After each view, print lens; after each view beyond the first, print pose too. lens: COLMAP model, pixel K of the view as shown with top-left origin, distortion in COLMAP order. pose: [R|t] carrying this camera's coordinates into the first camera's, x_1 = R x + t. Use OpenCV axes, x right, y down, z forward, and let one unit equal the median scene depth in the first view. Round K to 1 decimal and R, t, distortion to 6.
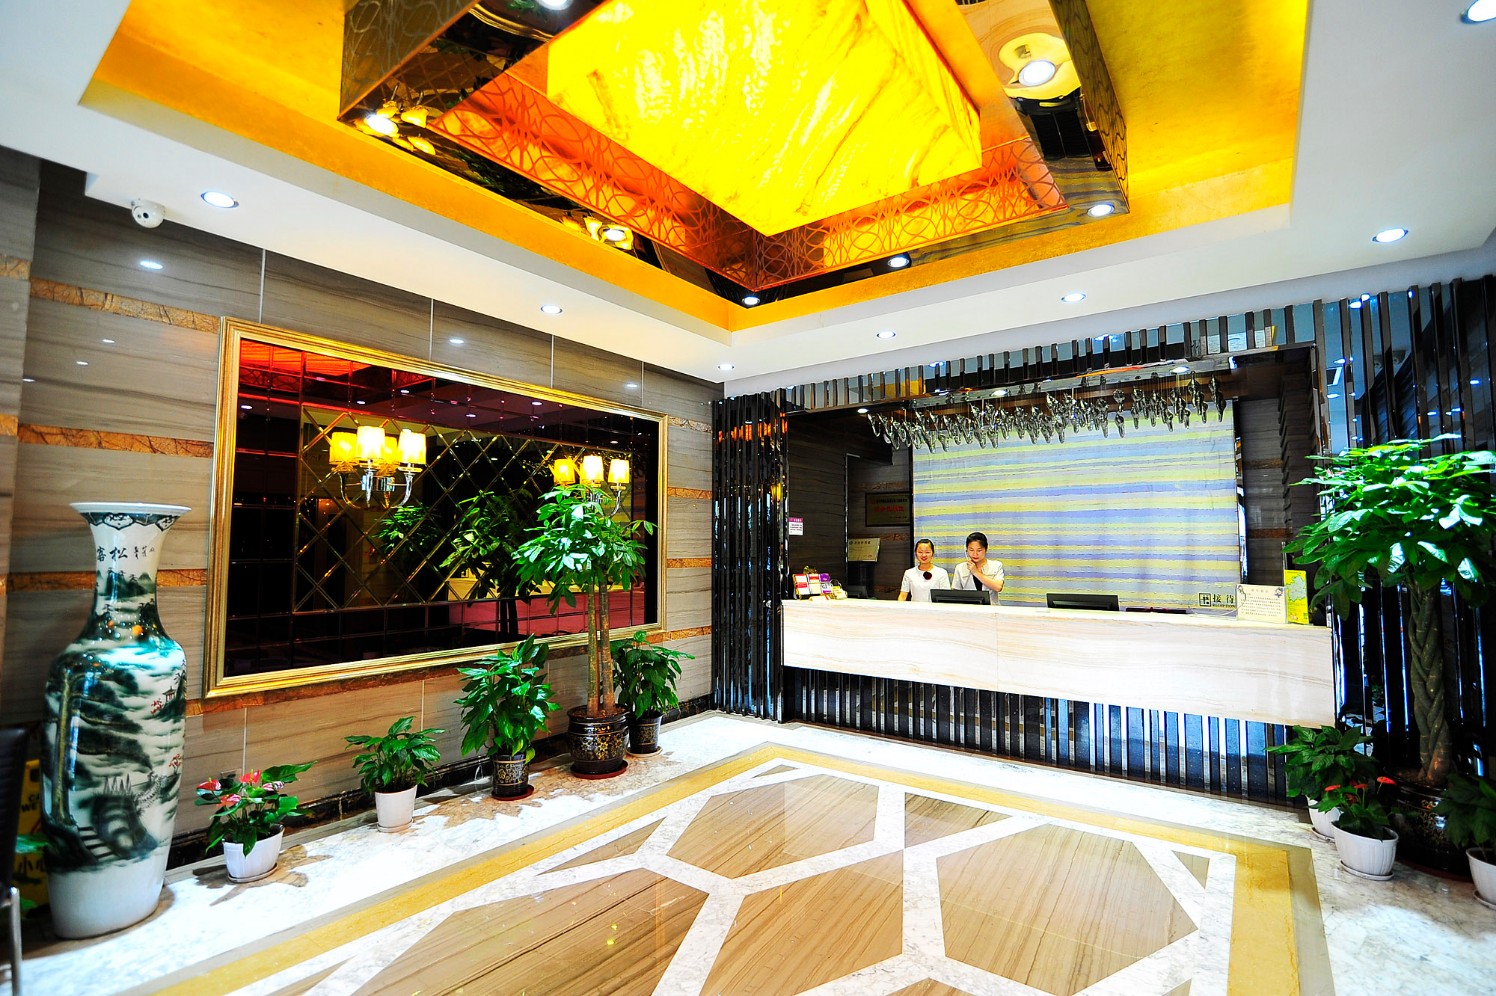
lens RADIAL K [[687.4, 0, 751.0], [0, 687.4, 502.0], [0, 0, 1]] dist [-0.017762, 0.000452]
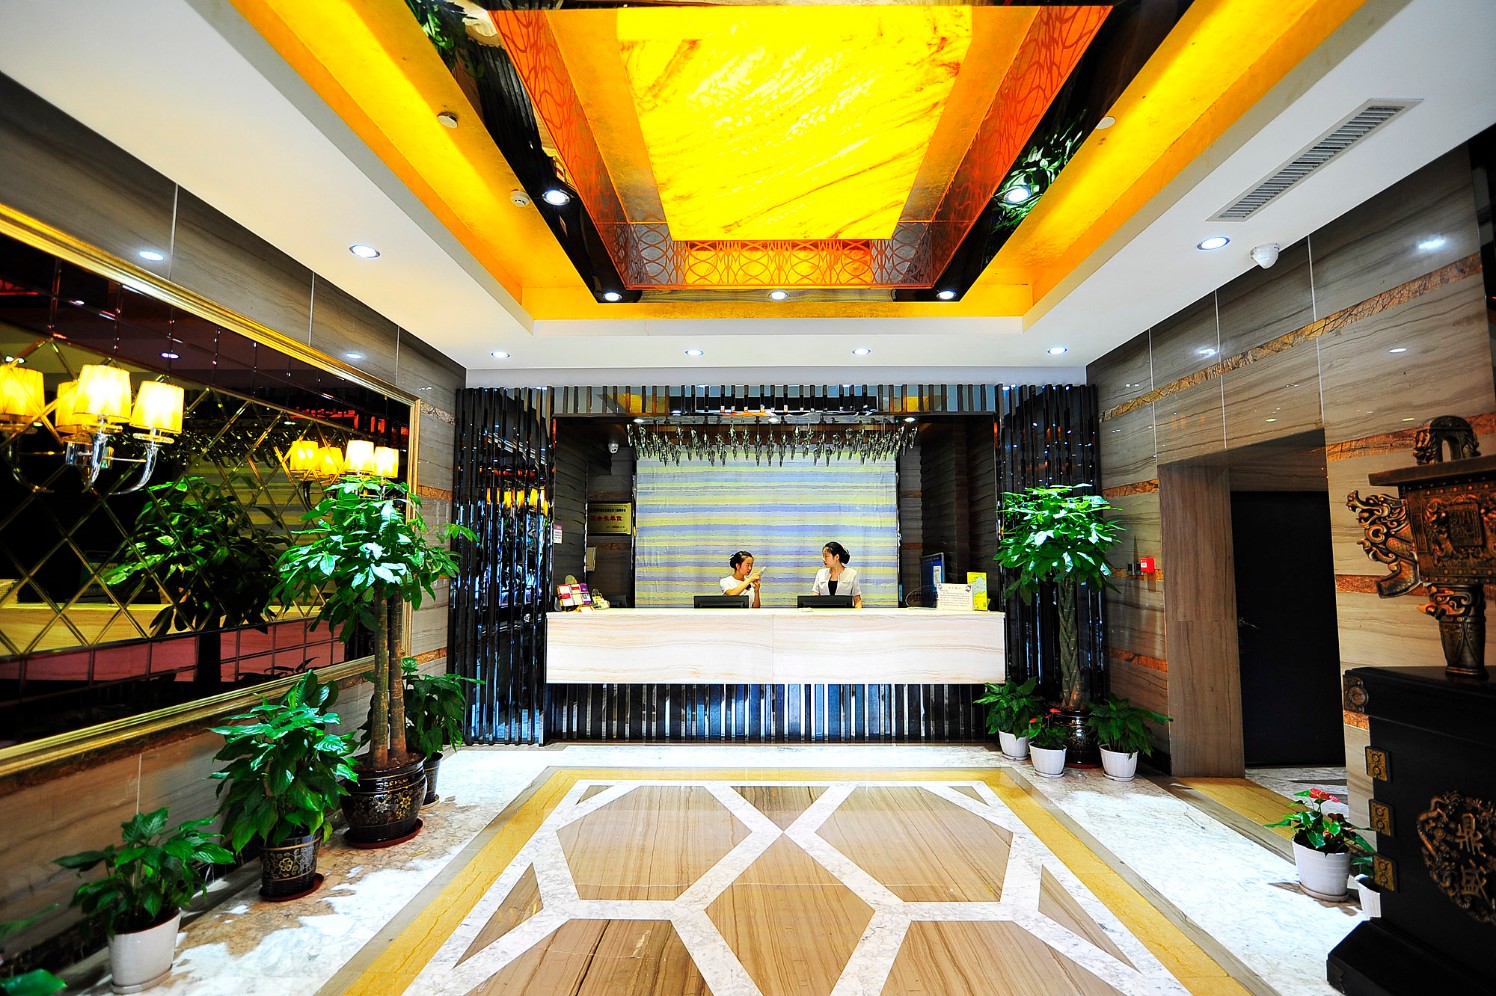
lens RADIAL K [[687.4, 0, 751.0], [0, 687.4, 502.0], [0, 0, 1]] dist [-0.017762, 0.000452]
pose [[0.812339, 0.046006, 0.581368, -0.371036], [-0.037142, 0.998941, -0.027152, 0.010001], [-0.582002, 0.000463, 0.813187, 0.110309]]
